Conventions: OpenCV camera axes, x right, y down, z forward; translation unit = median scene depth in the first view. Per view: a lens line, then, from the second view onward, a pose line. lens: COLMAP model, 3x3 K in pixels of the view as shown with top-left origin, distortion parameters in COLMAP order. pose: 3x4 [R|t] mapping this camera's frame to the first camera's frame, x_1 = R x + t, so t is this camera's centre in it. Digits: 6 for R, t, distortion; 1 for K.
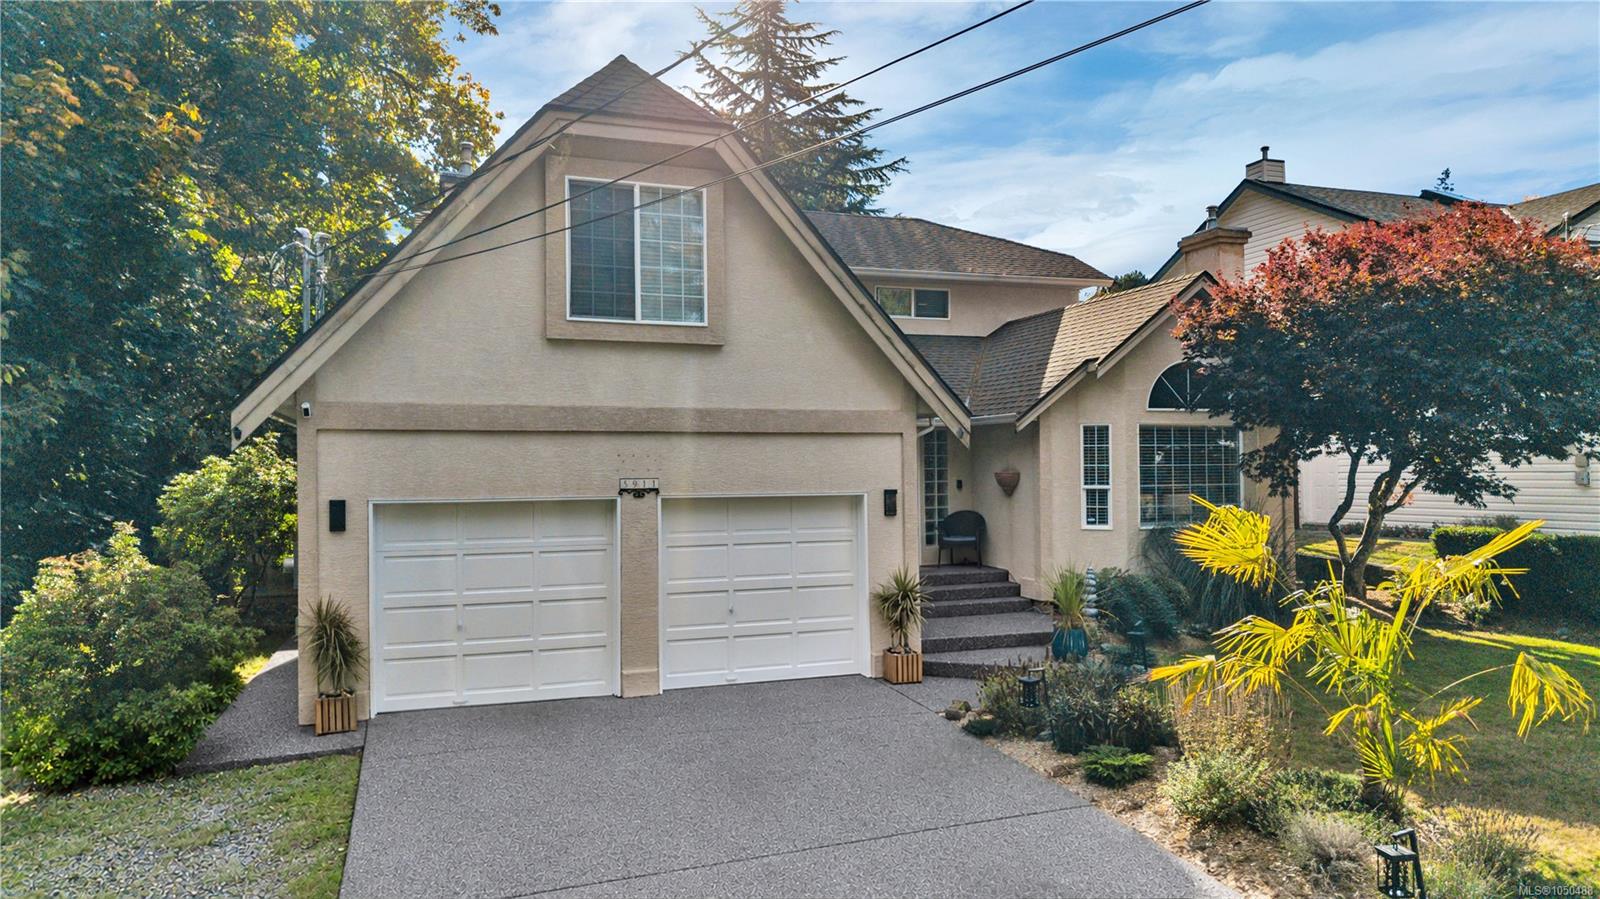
lens RADIAL K [[1065.6, 0, 800.0], [0, 1065.6, 449.5], [0, 0, 1]] dist [0.010057, -0.003799]
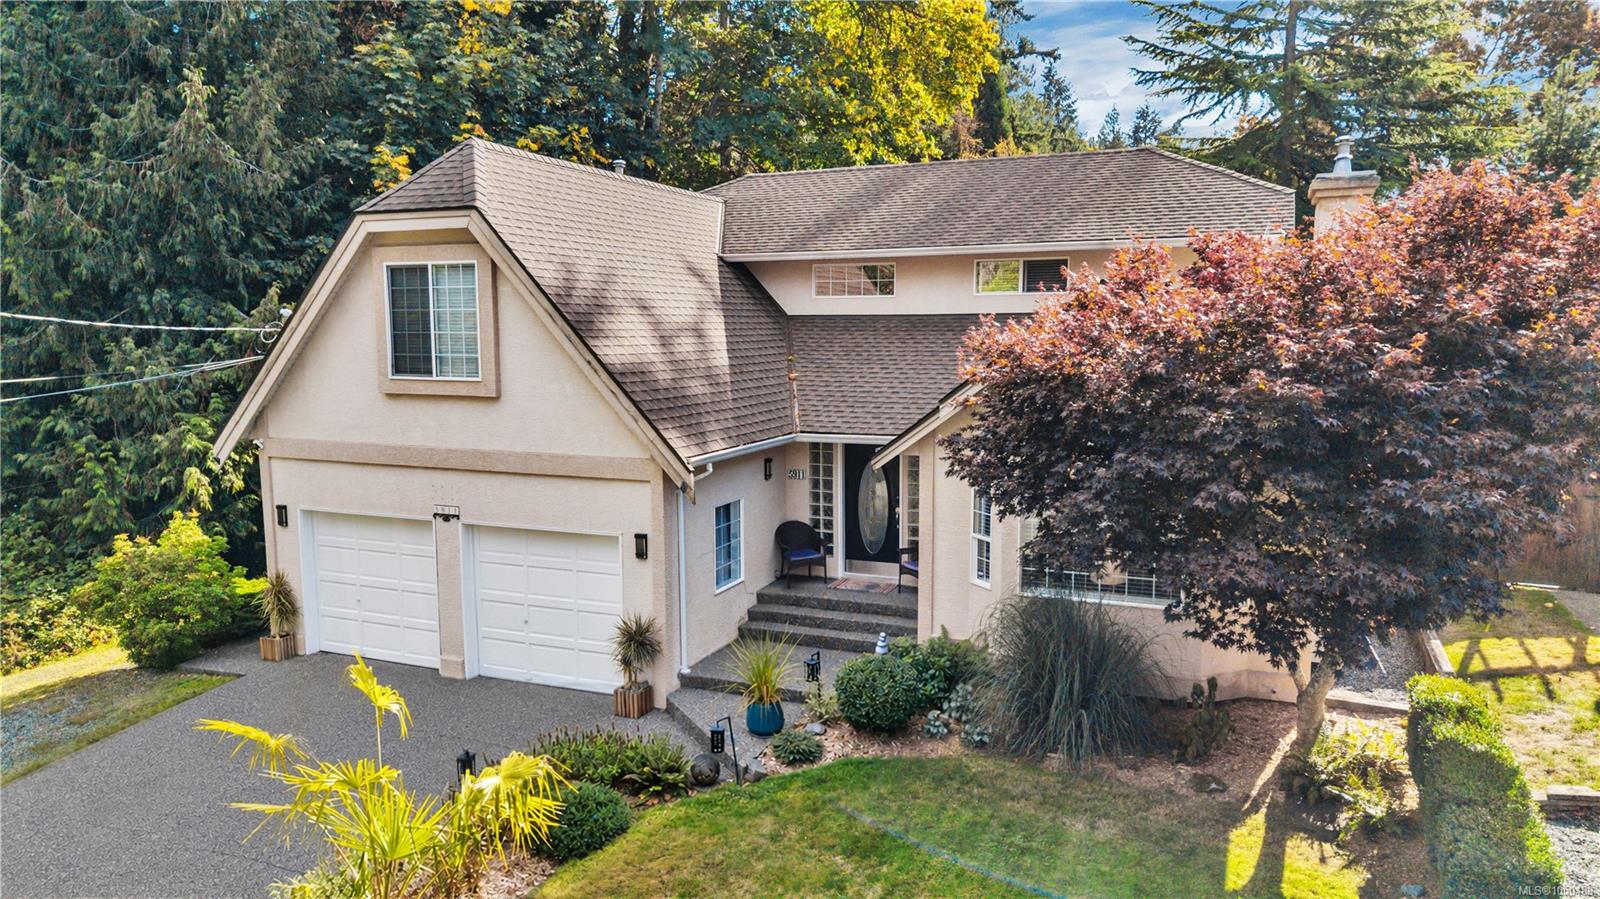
lens RADIAL K [[1065.6, 0, 800.0], [0, 1065.6, 449.5], [0, 0, 1]] dist [0.010057, -0.003799]
pose [[0.742477, 0.083510, -0.664645, 0.915571], [0.009265, 0.990824, 0.134843, -0.188930], [0.669807, -0.106276, 0.734890, 0.360066]]
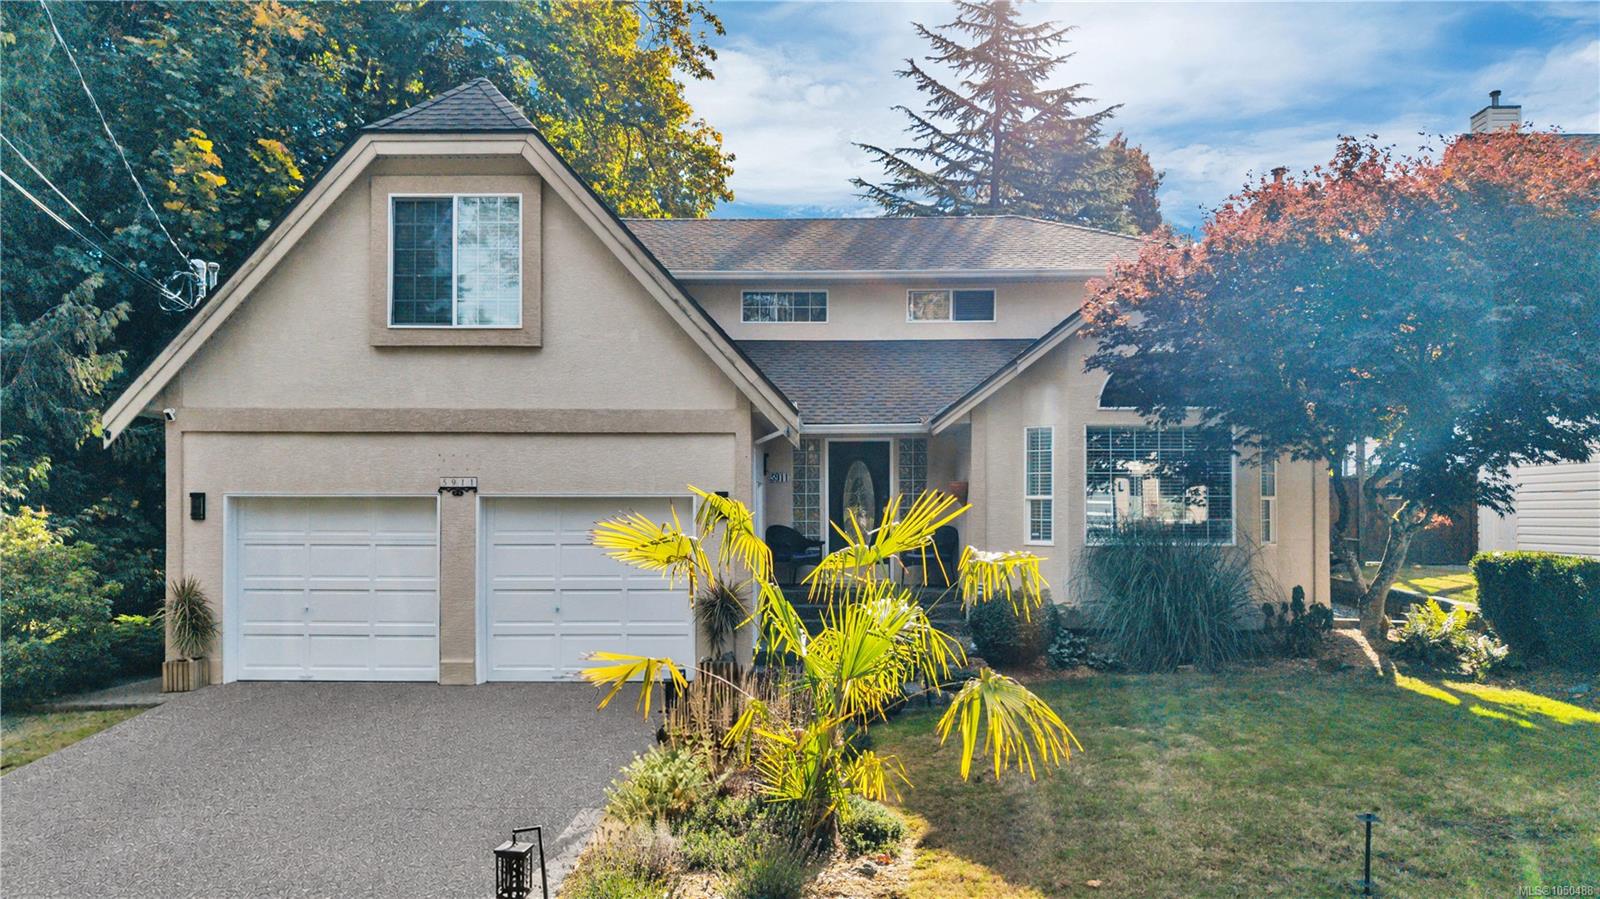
lens RADIAL K [[1081.1, 0, 802.1], [0, 1081.1, 496.1], [0, 0, 1]] dist [0.008978, -0.002099]
pose [[0.936356, 0.005535, -0.351007, 0.512568], [-0.003266, 0.999970, 0.007056, 0.035504], [0.351036, -0.005461, 0.936346, 0.117621]]
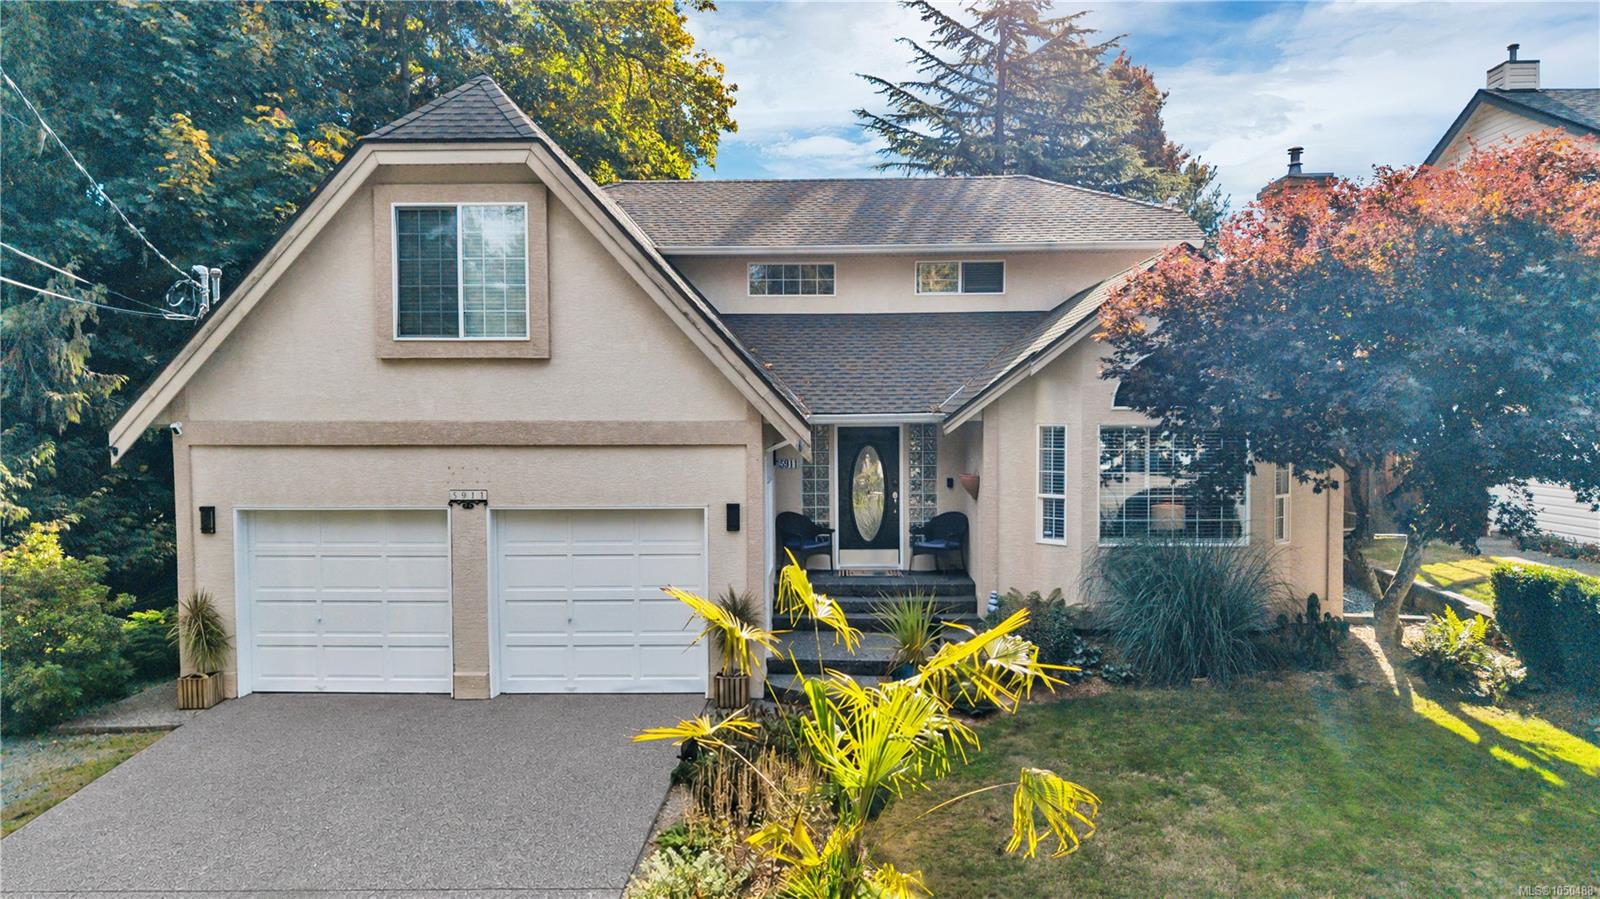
lens RADIAL K [[1065.6, 0, 800.0], [0, 1065.6, 449.5], [0, 0, 1]] dist [0.010057, -0.003799]
pose [[0.935178, 0.016367, -0.353799, 0.494629], [0.002974, 0.998534, 0.054054, -0.064355], [0.354165, -0.051602, 0.933758, 0.137955]]
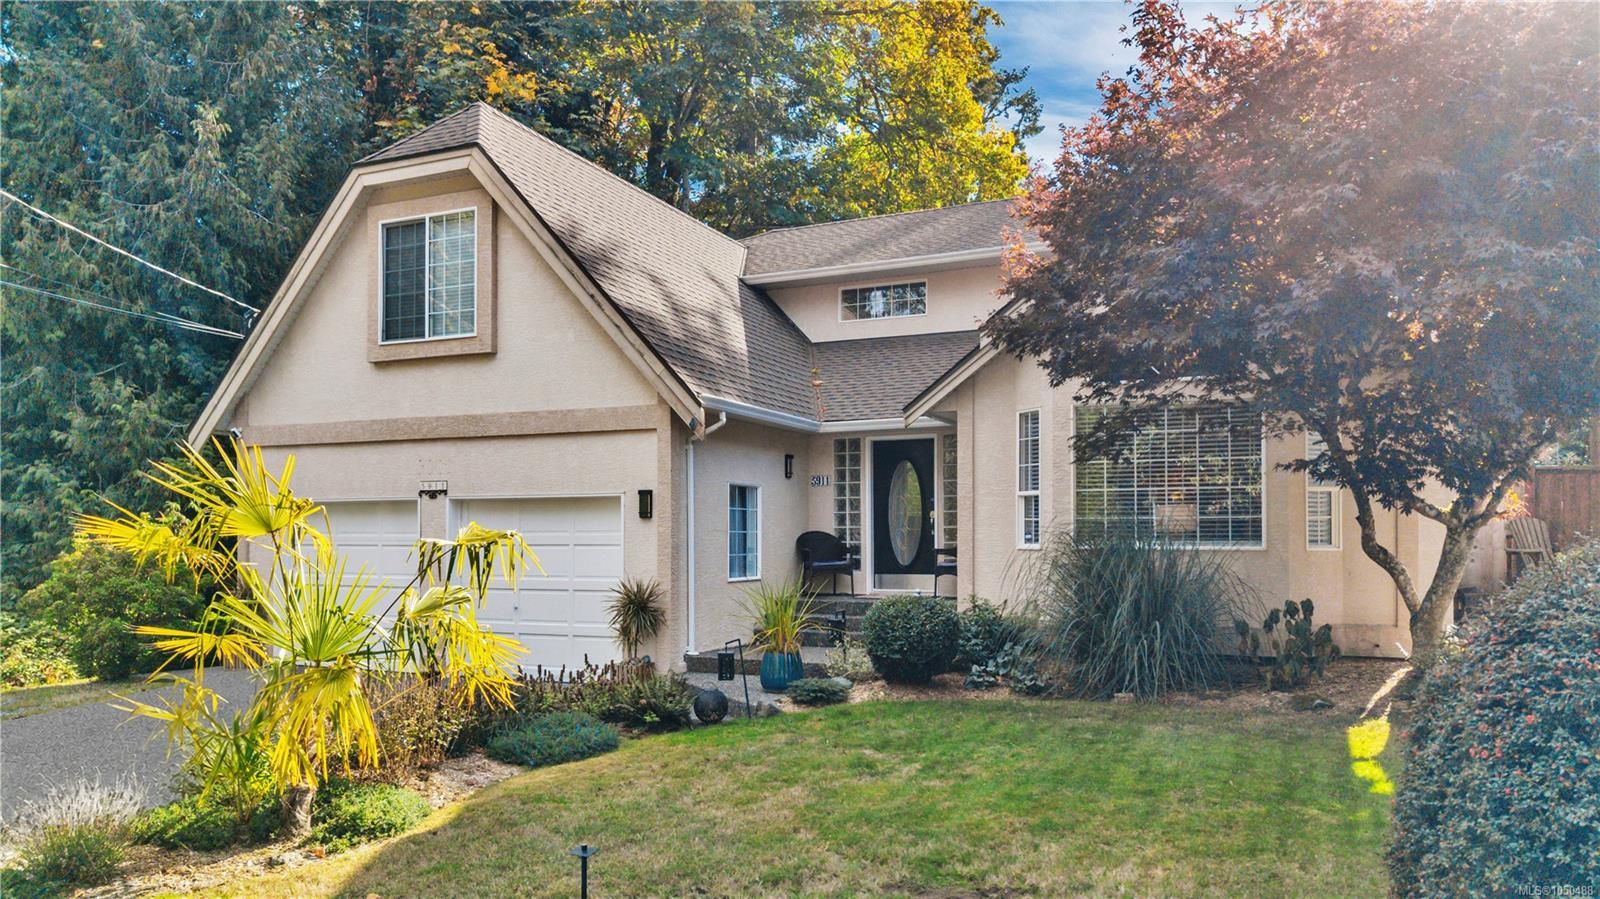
lens RADIAL K [[1089.0, 0, 801.6], [0, 1089.0, 526.7], [0, 0, 1]] dist [0.008908, 0.002135]
pose [[0.726546, 0.000268, -0.687118, 0.865653], [0.006703, 0.999950, 0.007478, 0.065742], [0.687085, -0.010039, 0.726507, 0.417023]]
